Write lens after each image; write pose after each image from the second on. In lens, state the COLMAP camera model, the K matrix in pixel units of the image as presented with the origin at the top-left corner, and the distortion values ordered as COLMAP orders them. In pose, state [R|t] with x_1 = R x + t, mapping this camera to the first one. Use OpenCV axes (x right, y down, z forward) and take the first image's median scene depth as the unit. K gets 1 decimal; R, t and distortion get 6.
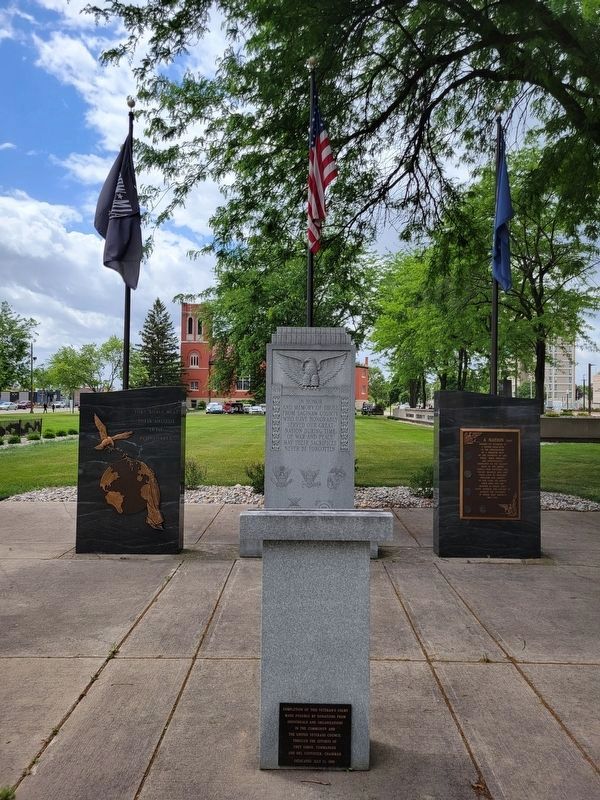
lens RADIAL K [[428.8, 0, 300.0], [0, 428.8, 400.0], [0, 0, 1]] dist [0.021165, 0.000370]
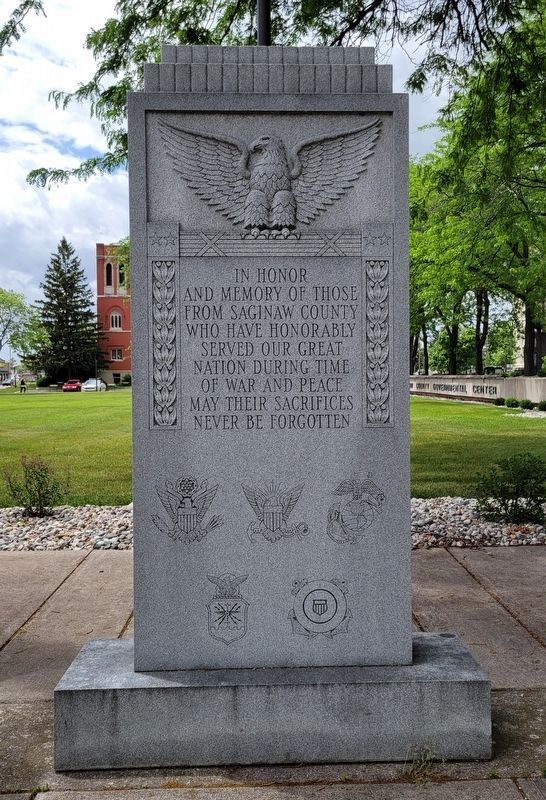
lens RADIAL K [[530.5, 0, 273.0], [0, 530.5, 400.0], [0, 0, 1]] dist [-0.036735, -0.003006]
pose [[0.999381, -0.023765, 0.025925, 0.013668], [0.022521, 0.998628, 0.047285, 0.077881], [-0.027013, -0.046672, 0.998545, 0.599396]]
